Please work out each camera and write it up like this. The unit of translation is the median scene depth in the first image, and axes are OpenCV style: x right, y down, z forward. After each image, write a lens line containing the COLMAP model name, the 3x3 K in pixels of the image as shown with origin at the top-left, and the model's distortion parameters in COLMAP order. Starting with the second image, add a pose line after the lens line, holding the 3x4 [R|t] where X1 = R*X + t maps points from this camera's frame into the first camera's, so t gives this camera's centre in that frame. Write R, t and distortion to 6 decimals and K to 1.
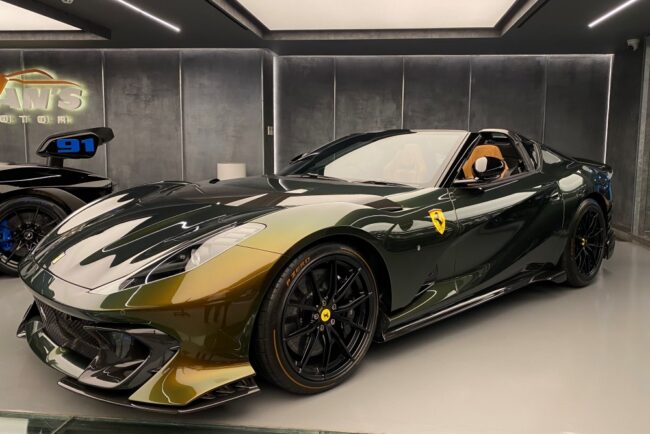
lens RADIAL K [[504.7, 0, 328.1], [0, 504.7, 200.0], [0, 0, 1]] dist [0.001439, 0.001077]
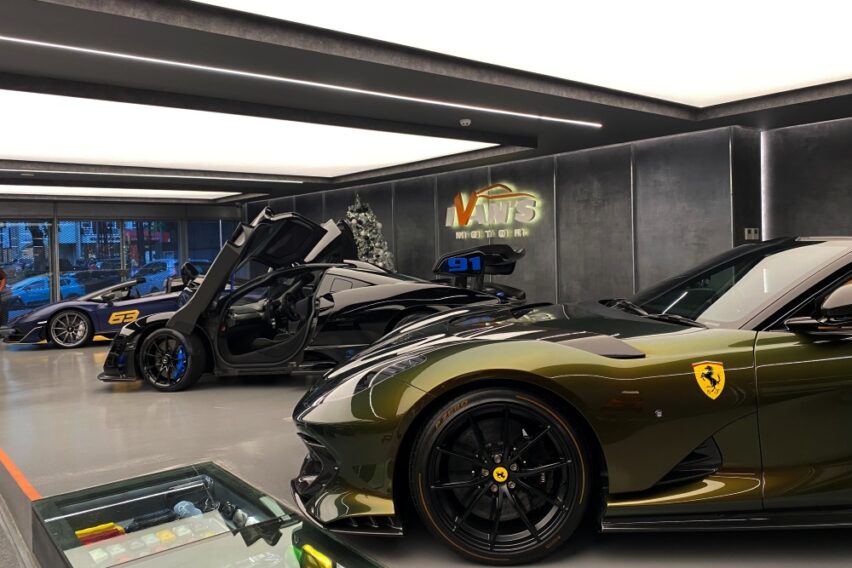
lens RADIAL K [[633.5, 0, 428.4], [0, 633.5, 254.5], [0, 0, 1]] dist [-0.000704, -0.002266]
pose [[0.702797, -0.022709, -0.711028, 0.207429], [-0.048031, 0.995695, -0.079275, -0.014661], [0.709767, 0.089866, 0.698681, 0.043477]]
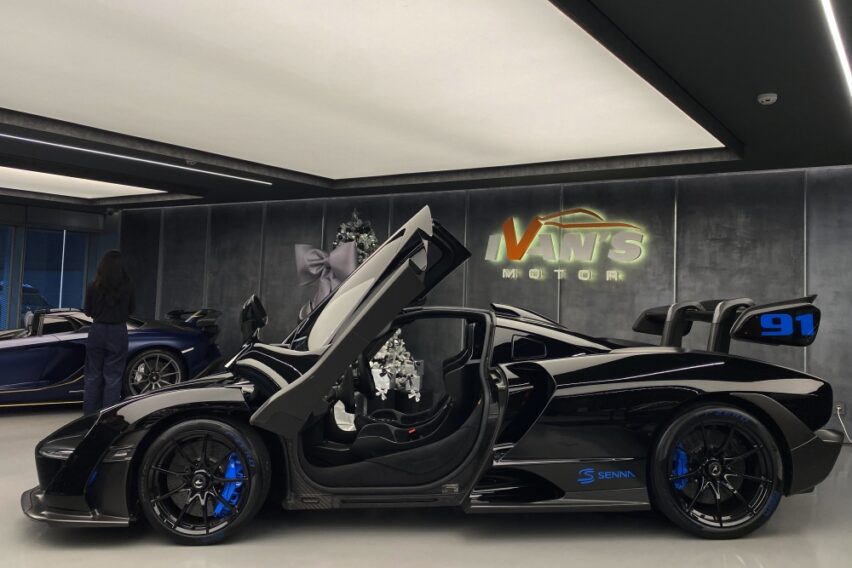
lens RADIAL K [[661.6, 0, 430.0], [0, 661.6, 261.7], [0, 0, 1]] dist [0.001439, 0.001077]
pose [[0.873311, -0.002610, -0.487156, -0.294581], [-0.078717, 0.986089, -0.146398, -0.019568], [0.480761, 0.166199, 0.860957, 0.058217]]
